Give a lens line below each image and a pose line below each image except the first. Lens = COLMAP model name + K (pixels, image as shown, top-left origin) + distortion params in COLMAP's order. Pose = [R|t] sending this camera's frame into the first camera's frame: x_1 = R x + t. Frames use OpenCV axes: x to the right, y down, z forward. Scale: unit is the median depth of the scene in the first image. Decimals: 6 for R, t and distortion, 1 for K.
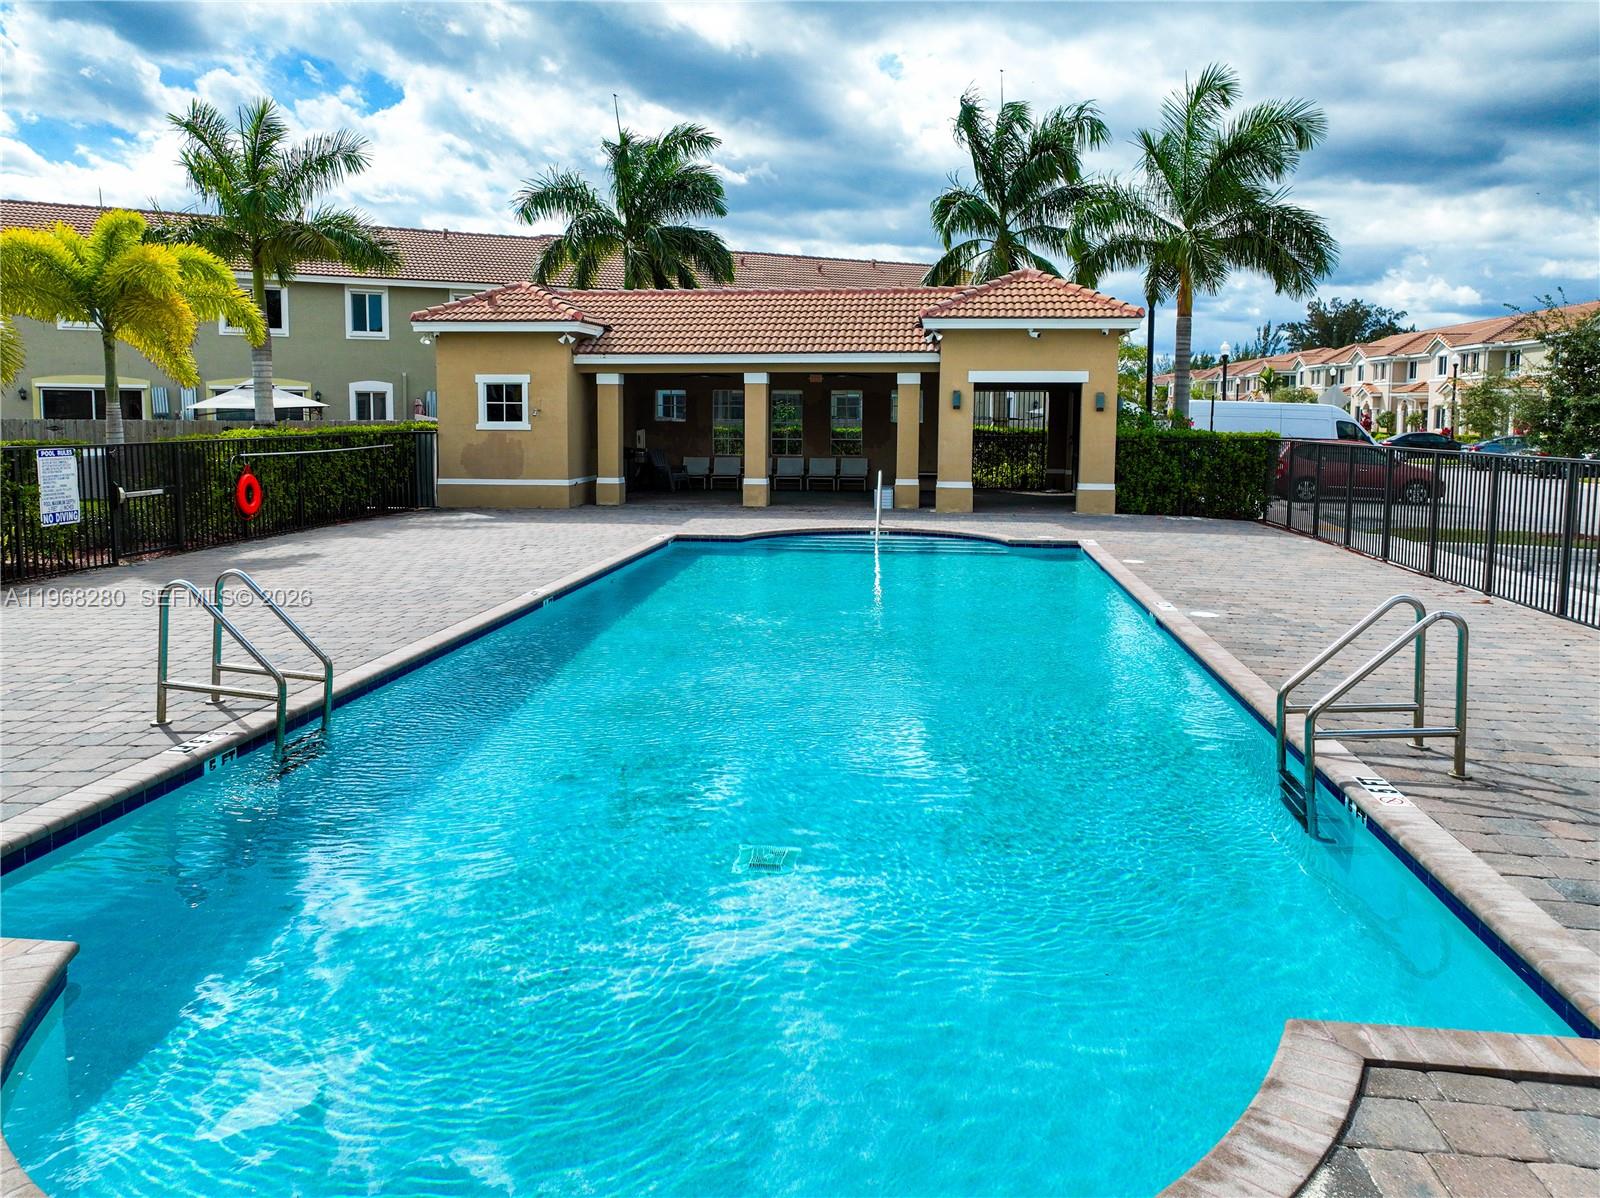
lens RADIAL K [[1144.0, 0, 799.1], [0, 1144.0, 524.9], [0, 0, 1]] dist [-0.003079, -0.001243]
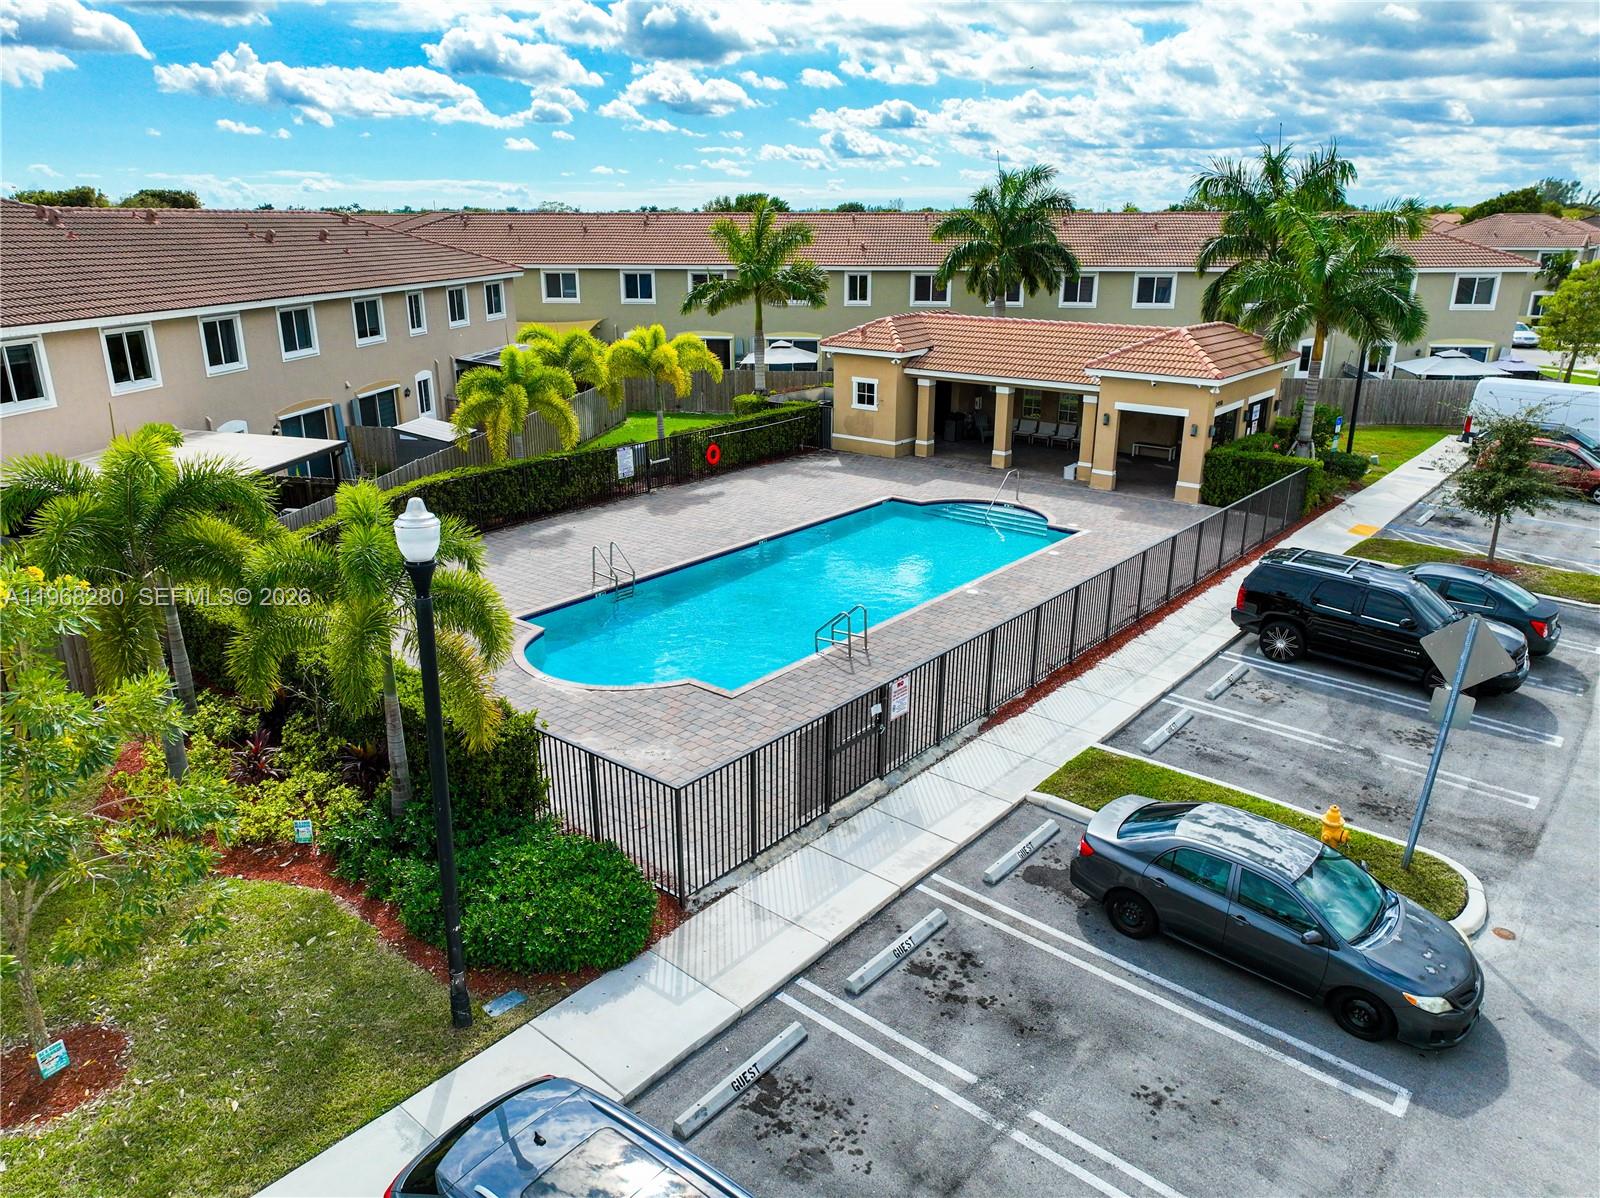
lens RADIAL K [[1093.0, 0, 800.0], [0, 1093.0, 599.0], [0, 0, 1]] dist [0.002199, 0.001494]
pose [[0.849188, 0.166239, -0.501243, 0.543694], [-0.048536, 0.969712, 0.239381, -0.197699], [0.525855, -0.178951, 0.831536, -0.492885]]
